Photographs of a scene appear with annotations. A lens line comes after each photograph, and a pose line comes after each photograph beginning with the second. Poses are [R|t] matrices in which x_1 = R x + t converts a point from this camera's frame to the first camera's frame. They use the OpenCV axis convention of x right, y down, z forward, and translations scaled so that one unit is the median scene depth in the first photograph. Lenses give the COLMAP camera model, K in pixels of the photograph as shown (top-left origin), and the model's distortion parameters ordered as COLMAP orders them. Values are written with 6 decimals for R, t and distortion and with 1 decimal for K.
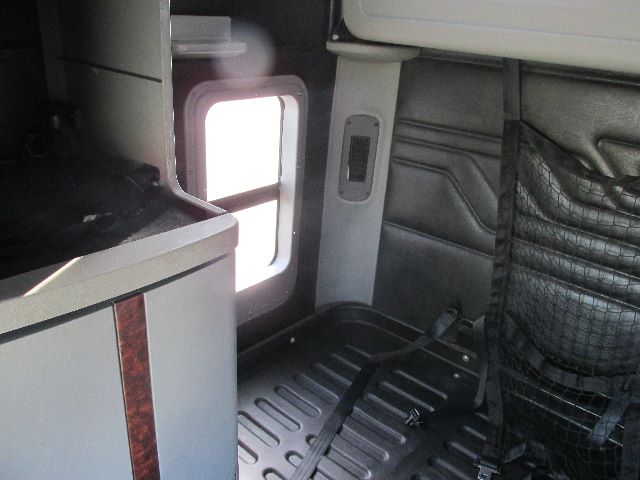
lens RADIAL K [[530.0, 0, 317.9], [0, 530.0, 239.9], [0, 0, 1]] dist [-0.030526, 0.001898]
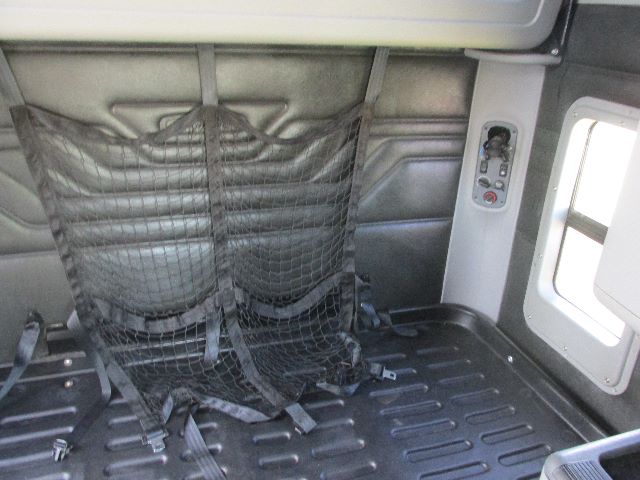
lens RADIAL K [[530.0, 0, 317.9], [0, 530.0, 239.9], [0, 0, 1]] dist [-0.030526, 0.001898]
pose [[0.516490, -0.387716, 0.763488, -0.138320], [0.336963, 0.911710, 0.235035, -0.050663], [-0.787206, 0.135874, 0.601535, 0.073287]]
